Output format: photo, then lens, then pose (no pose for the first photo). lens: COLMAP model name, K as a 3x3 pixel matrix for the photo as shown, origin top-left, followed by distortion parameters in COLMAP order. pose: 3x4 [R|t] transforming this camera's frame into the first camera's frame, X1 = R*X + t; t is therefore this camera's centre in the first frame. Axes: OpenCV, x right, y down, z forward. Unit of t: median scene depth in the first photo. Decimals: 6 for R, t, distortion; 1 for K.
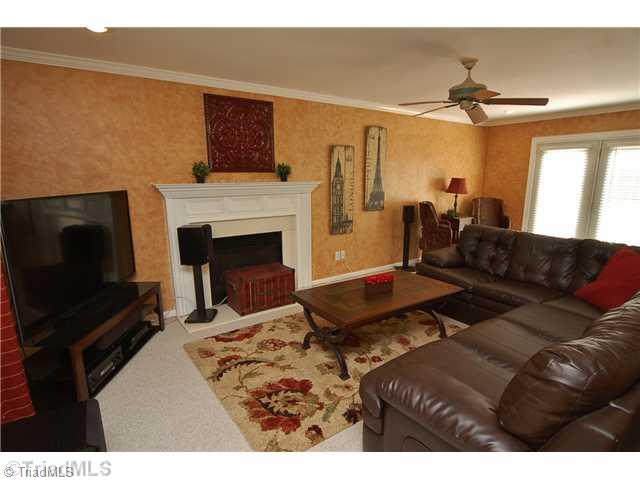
lens RADIAL K [[348.4, 0, 323.1], [0, 348.4, 241.8], [0, 0, 1]] dist [-0.023319, 0.002592]
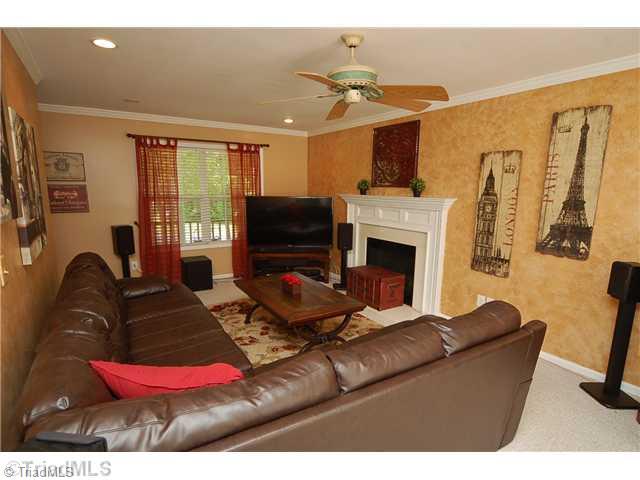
lens RADIAL K [[348.4, 0, 322.2], [0, 348.4, 243.7], [0, 0, 1]] dist [-0.023319, 0.002592]
pose [[-0.047156, 0.165145, -0.985141, 0.796713], [-0.200030, 0.964700, 0.171293, -0.141758], [0.978654, 0.205135, -0.012457, 0.684410]]
